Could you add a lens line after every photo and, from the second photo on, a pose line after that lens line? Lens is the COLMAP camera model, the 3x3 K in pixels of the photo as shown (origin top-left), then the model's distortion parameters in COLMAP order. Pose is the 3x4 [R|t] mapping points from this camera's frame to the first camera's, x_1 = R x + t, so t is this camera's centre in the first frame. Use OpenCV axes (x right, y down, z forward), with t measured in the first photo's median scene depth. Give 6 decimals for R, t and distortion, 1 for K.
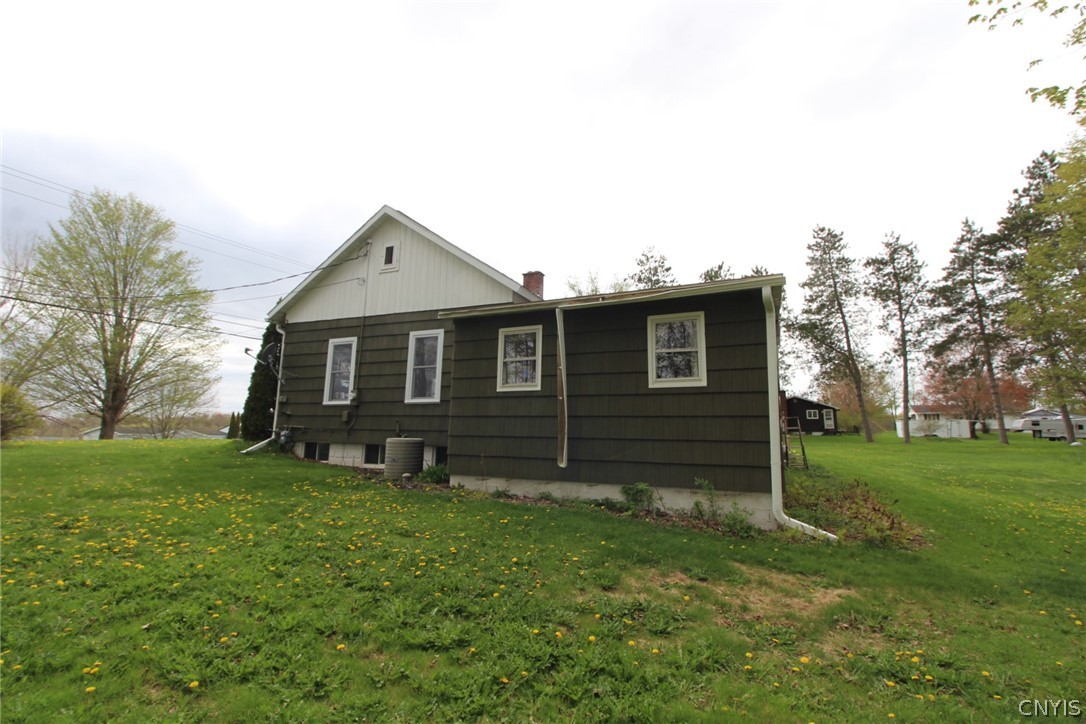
lens RADIAL K [[495.7, 0, 546.5], [0, 495.7, 351.7], [0, 0, 1]] dist [-0.000681, -0.012189]
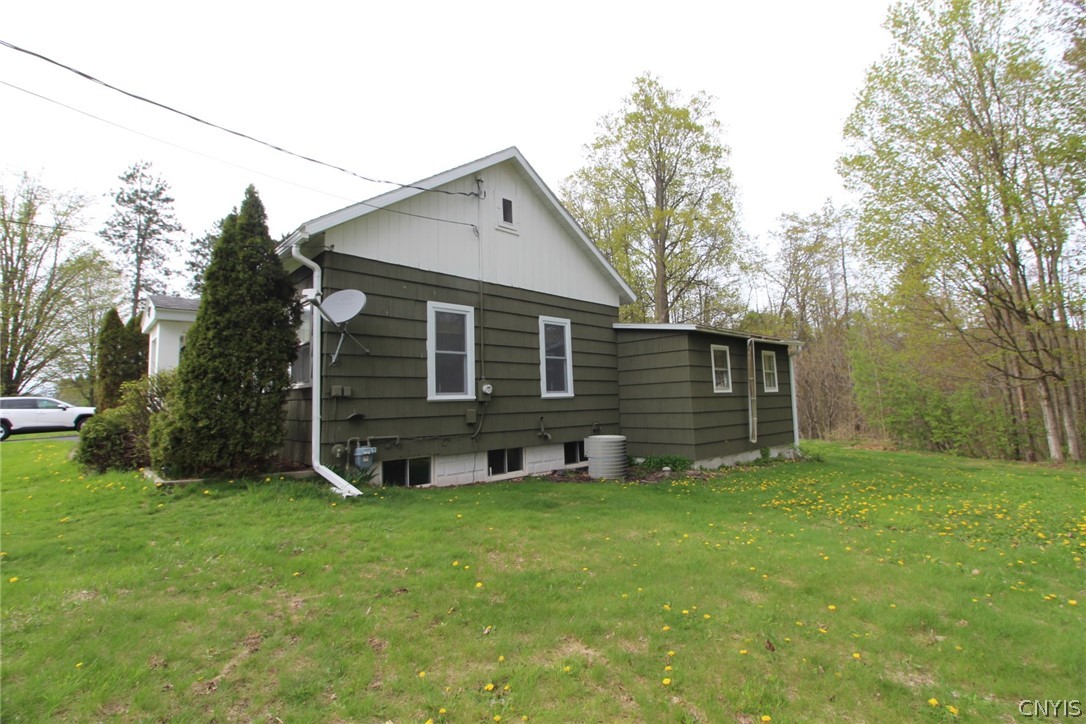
lens RADIAL K [[495.7, 0, 543.3], [0, 495.7, 353.1], [0, 0, 1]] dist [-0.000681, -0.012189]
pose [[0.388247, 0.062039, 0.919465, -0.816538], [-0.126432, 0.991883, -0.013539, 0.027777], [-0.912841, -0.110994, 0.392940, 0.495227]]
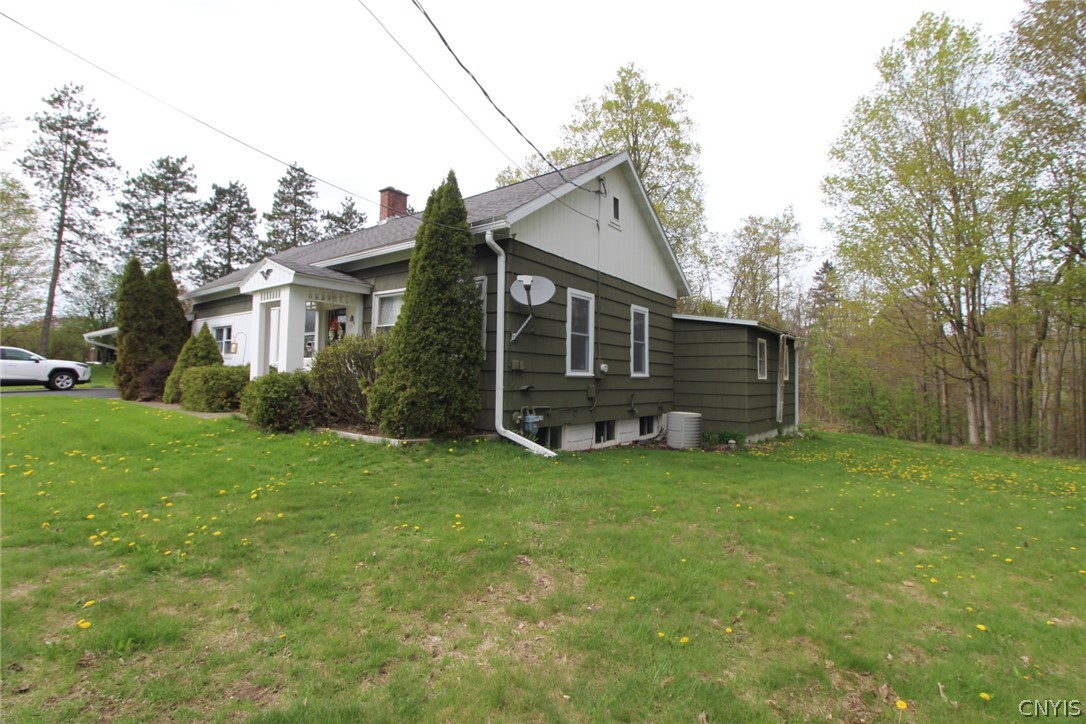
lens RADIAL K [[495.7, 0, 542.6], [0, 495.7, 352.8], [0, 0, 1]] dist [-0.000681, -0.012189]
pose [[0.237981, 0.032467, 0.970727, -0.966394], [-0.184669, 0.982722, 0.012405, 0.056992], [-0.953552, -0.182216, 0.239865, 0.701763]]
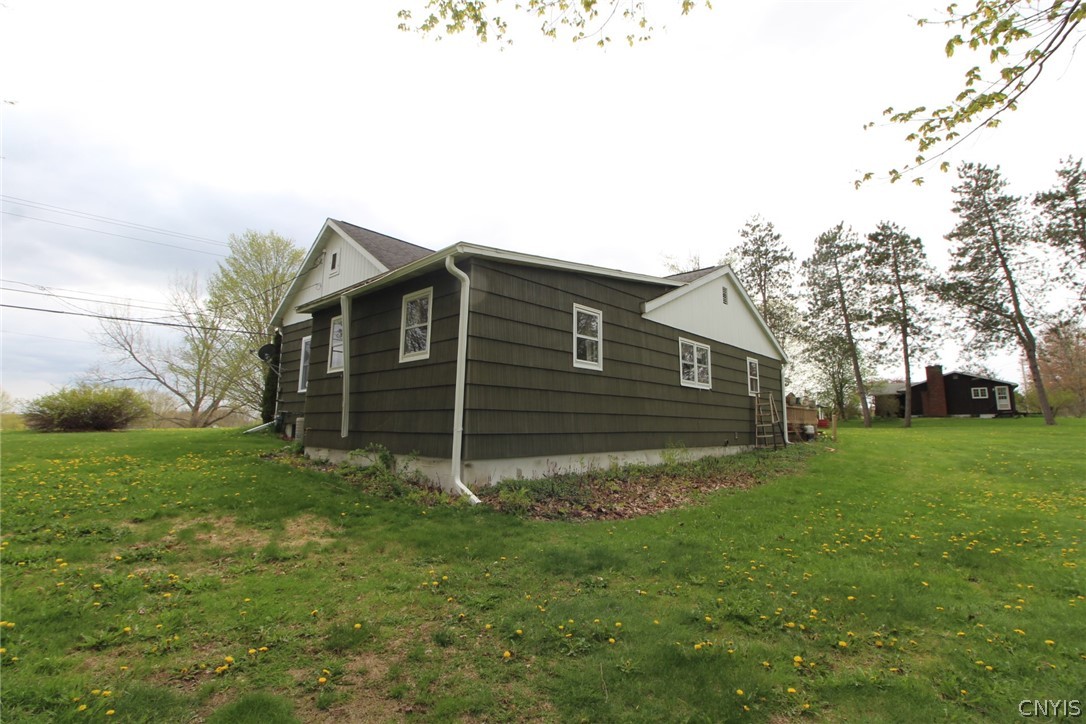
lens RADIAL K [[495.7, 0, 546.8], [0, 495.7, 350.7], [0, 0, 1]] dist [-0.000681, -0.012189]
pose [[0.951885, -0.055236, -0.301437, 0.396357], [0.060403, 0.998143, 0.007842, 0.027224], [0.300444, -0.025672, 0.953454, 0.036597]]
